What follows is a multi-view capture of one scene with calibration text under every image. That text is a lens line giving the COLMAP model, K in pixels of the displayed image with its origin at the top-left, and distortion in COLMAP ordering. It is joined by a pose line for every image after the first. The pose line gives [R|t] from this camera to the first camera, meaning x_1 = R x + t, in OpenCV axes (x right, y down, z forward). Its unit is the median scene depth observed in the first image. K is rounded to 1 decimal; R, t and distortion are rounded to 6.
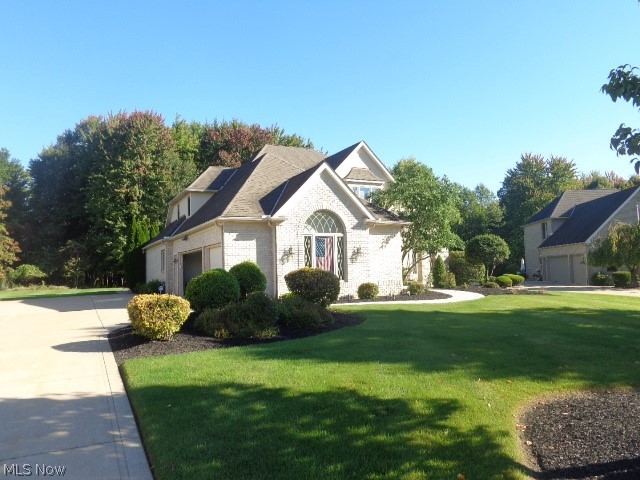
lens RADIAL K [[482.6, 0, 320.0], [0, 482.6, 240.0], [0, 0, 1]] dist [-0.004831, 0.001361]
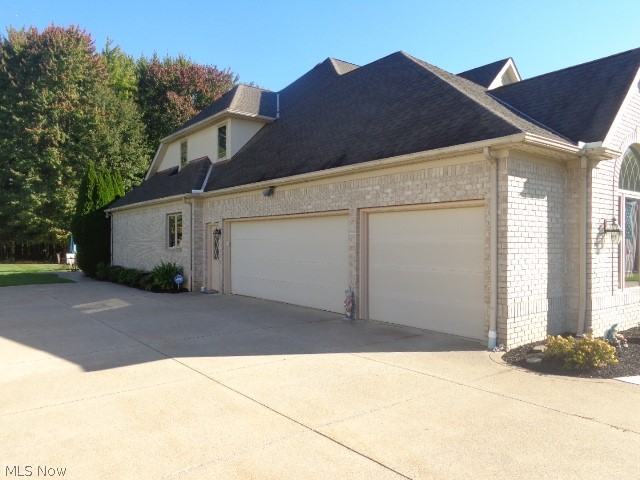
lens RADIAL K [[482.6, 0, 320.0], [0, 482.6, 240.0], [0, 0, 1]] dist [-0.004831, 0.001361]
pose [[0.978064, 0.029467, 0.206208, -0.133159], [-0.040663, 0.997907, 0.050272, 0.008045], [-0.204295, -0.057555, 0.977216, 0.186422]]
